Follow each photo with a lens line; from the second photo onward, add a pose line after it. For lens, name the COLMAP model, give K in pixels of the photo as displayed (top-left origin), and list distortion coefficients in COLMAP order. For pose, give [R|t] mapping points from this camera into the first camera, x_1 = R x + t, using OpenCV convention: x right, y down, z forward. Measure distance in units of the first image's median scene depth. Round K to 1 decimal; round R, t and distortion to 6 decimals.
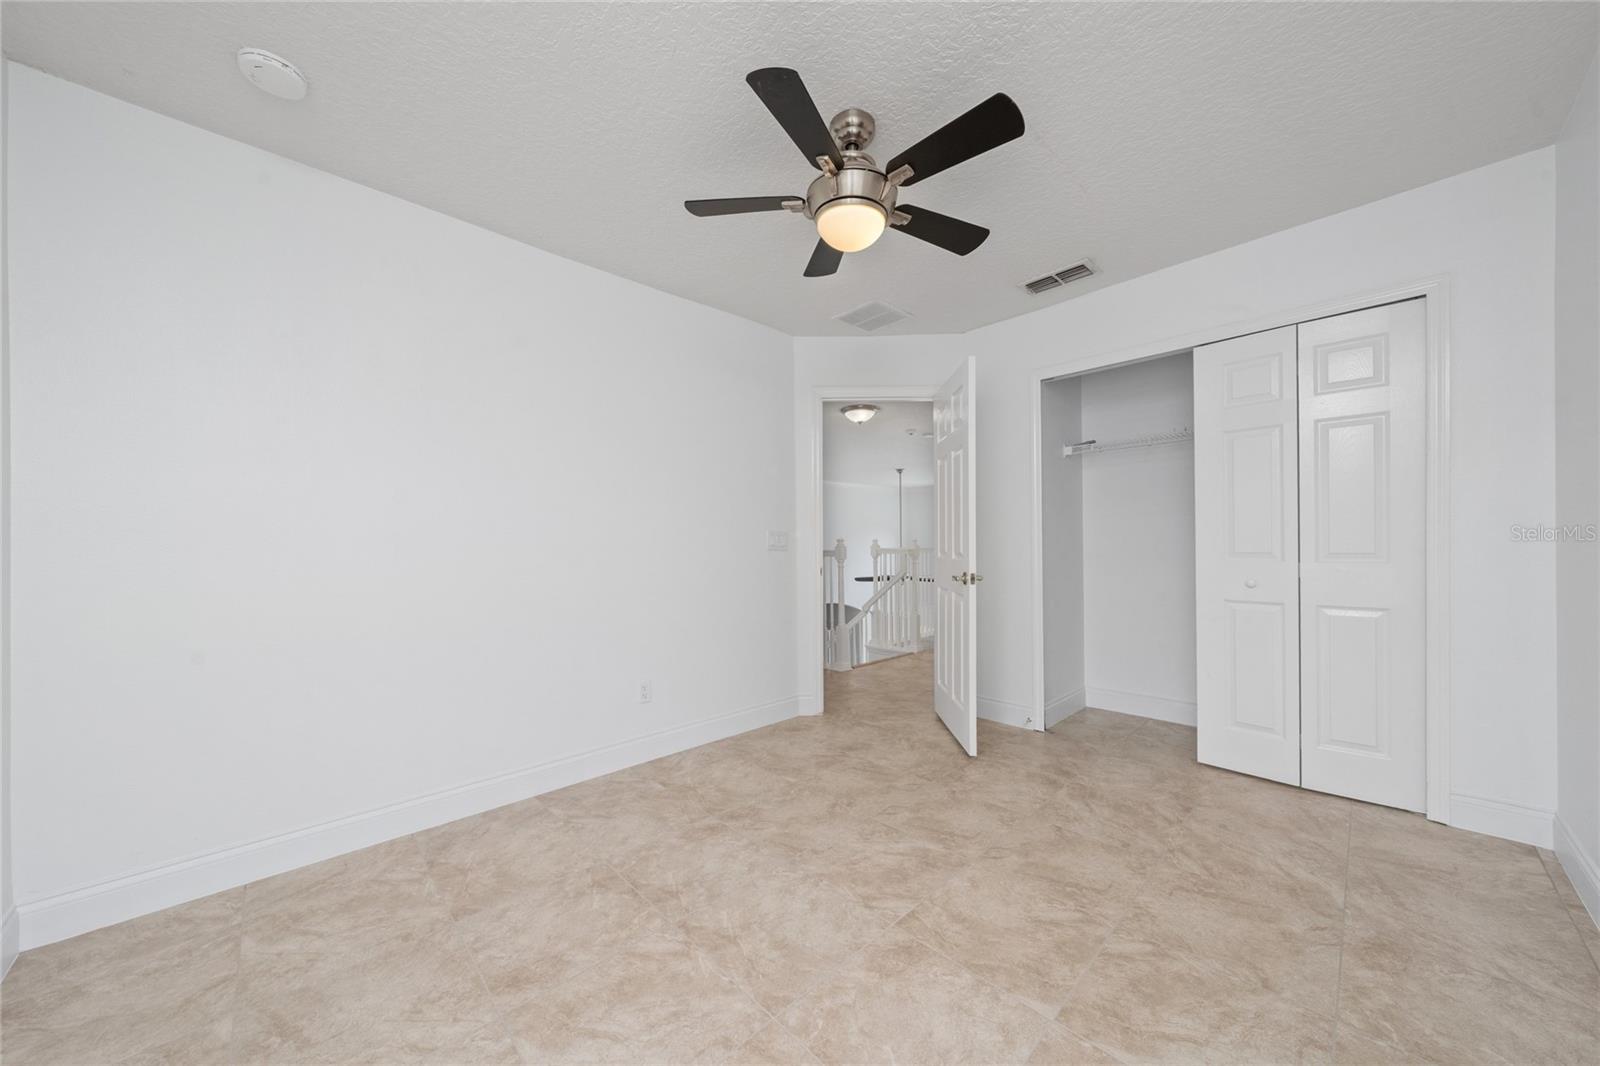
lens RADIAL K [[549.7, 0, 800.0], [0, 549.7, 533.0], [0, 0, 1]] dist [0.000351, -0.000077]
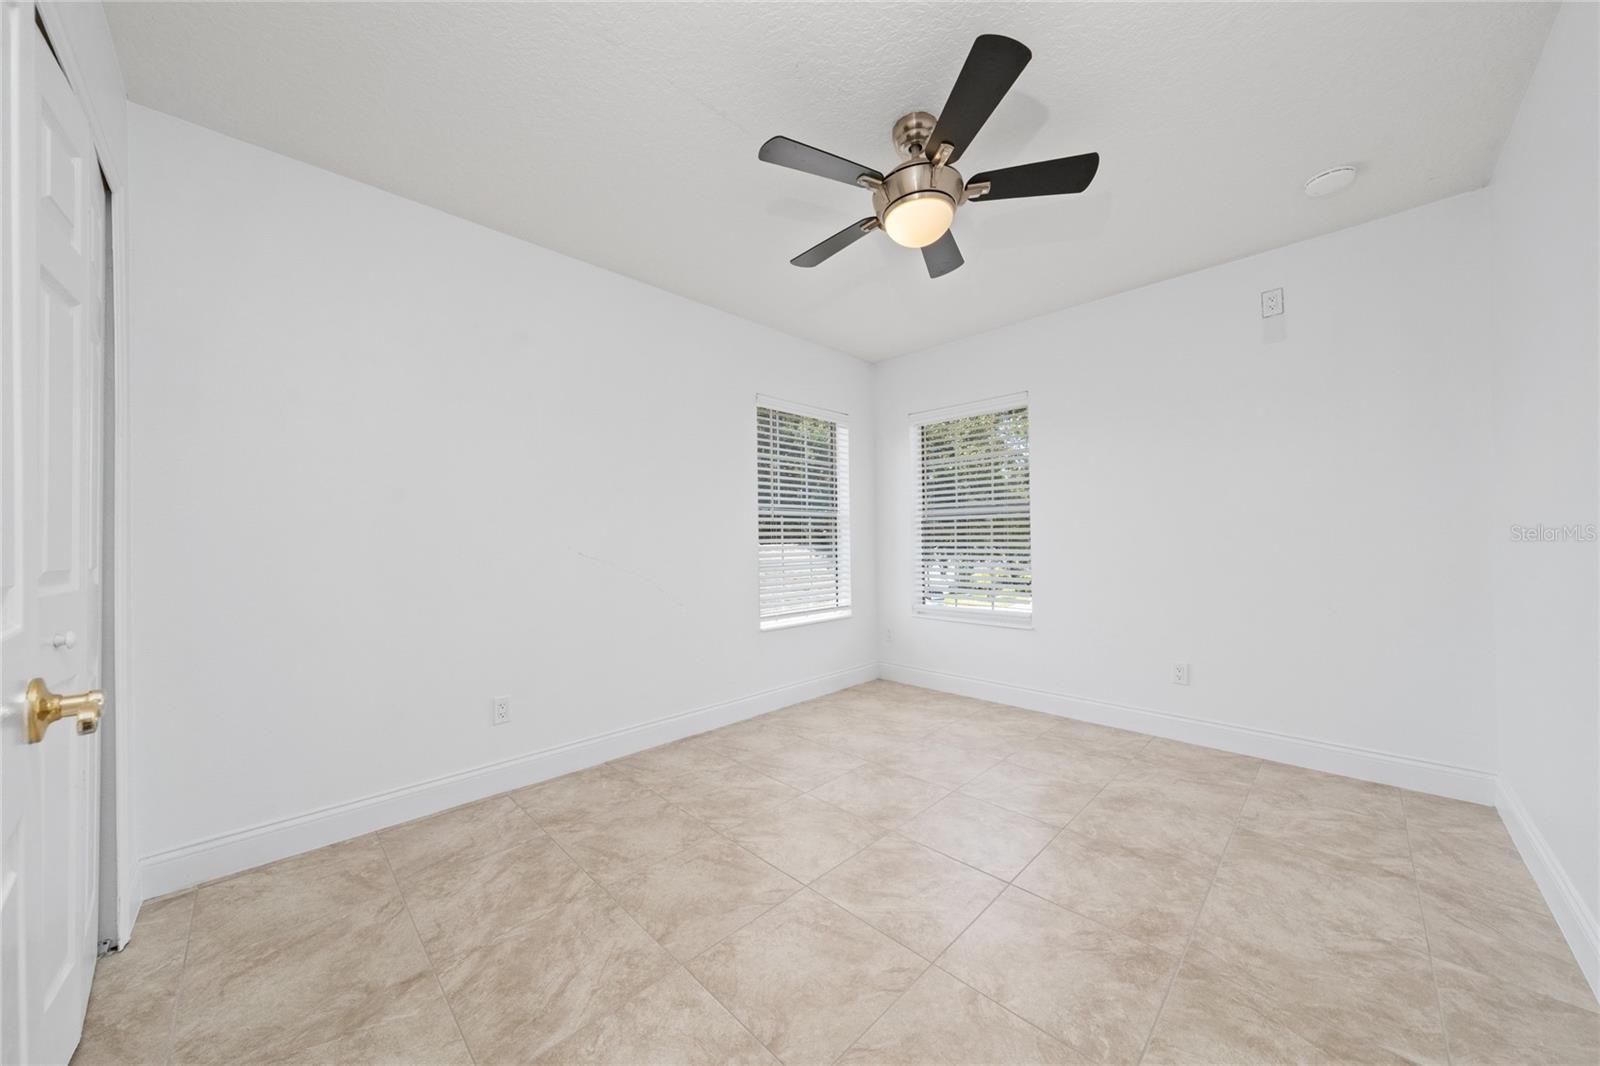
lens RADIAL K [[549.7, 0, 800.0], [0, 549.7, 533.0], [0, 0, 1]] dist [0.000351, -0.000077]
pose [[-0.999595, 0.021774, -0.018340, 0.339073], [0.022509, 0.998910, -0.040887, 0.052976], [0.017430, -0.041284, -0.998995, 2.004252]]
